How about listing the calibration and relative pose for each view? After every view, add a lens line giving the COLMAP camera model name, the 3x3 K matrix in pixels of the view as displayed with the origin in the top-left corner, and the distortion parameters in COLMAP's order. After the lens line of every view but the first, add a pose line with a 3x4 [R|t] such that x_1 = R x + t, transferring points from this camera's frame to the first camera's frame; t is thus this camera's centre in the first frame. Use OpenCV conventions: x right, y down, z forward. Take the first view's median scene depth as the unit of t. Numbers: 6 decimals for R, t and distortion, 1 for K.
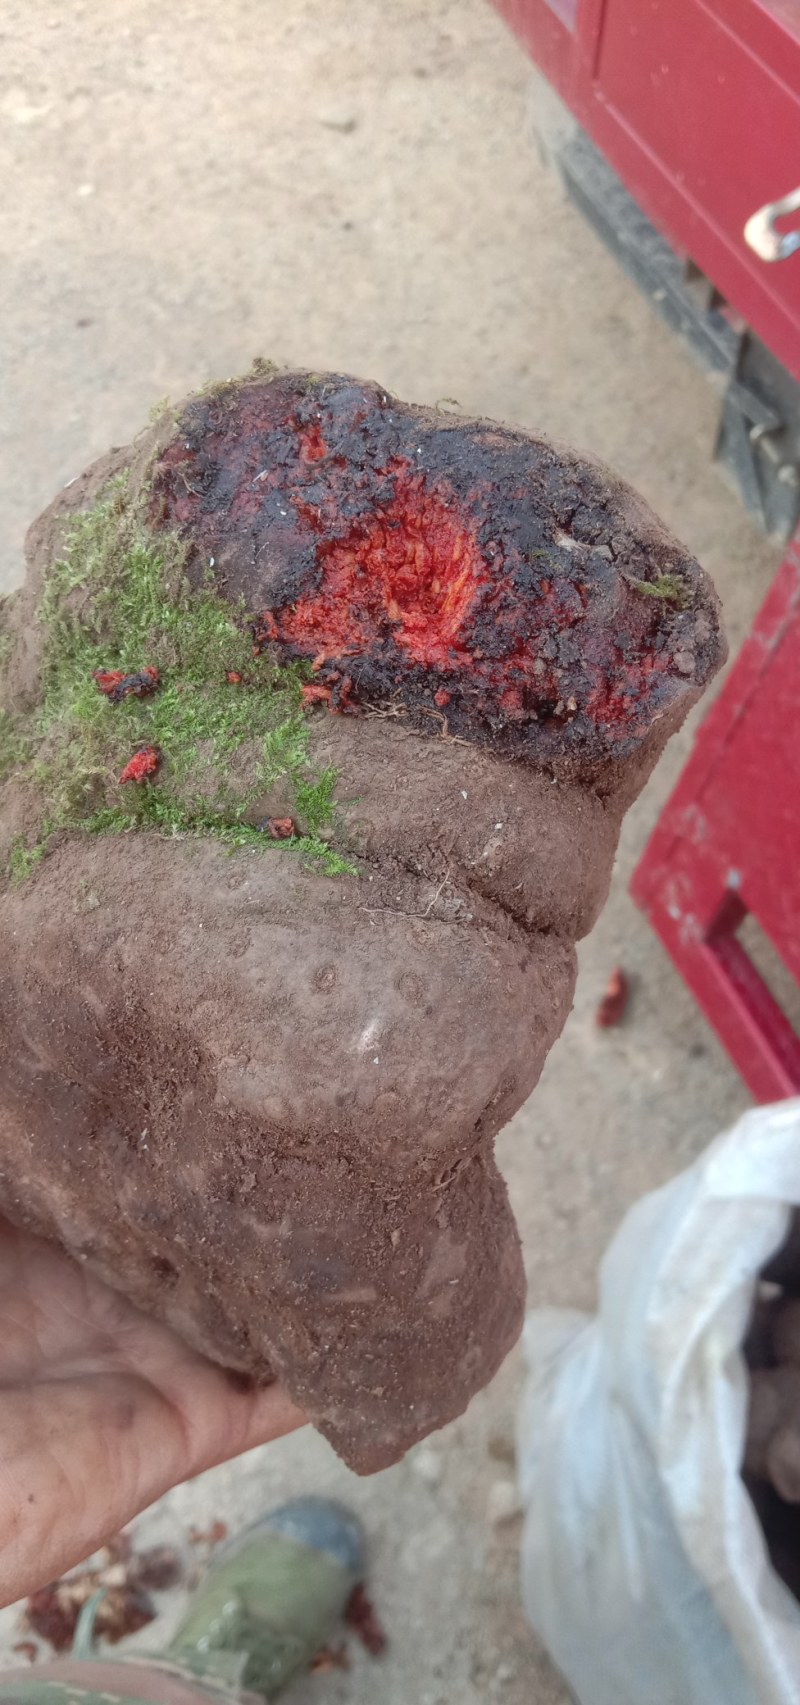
lens RADIAL K [[1223.1, 0, 400.0], [0, 1223.1, 852.5], [0, 0, 1]] dist [0.110596, -0.246556]
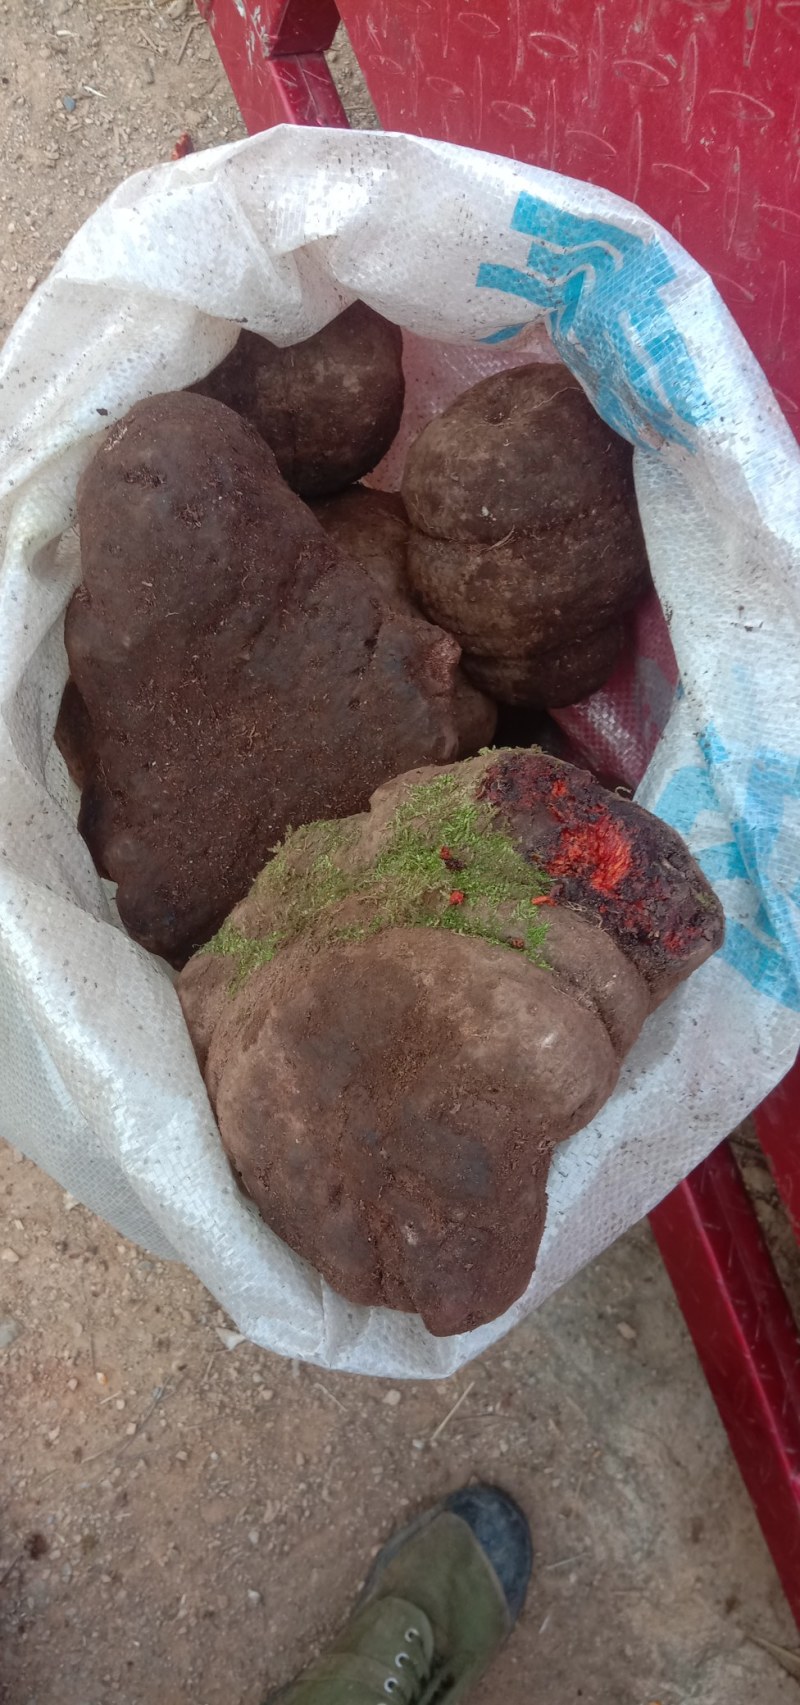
lens RADIAL K [[1223.1, 0, 400.0], [0, 1223.1, 852.5], [0, 0, 1]] dist [0.110596, -0.246556]
pose [[0.946020, 0.313329, 0.082891, -0.489129], [-0.264476, 0.894124, -0.361380, 0.624147], [-0.187346, 0.319950, 0.928727, -0.898908]]
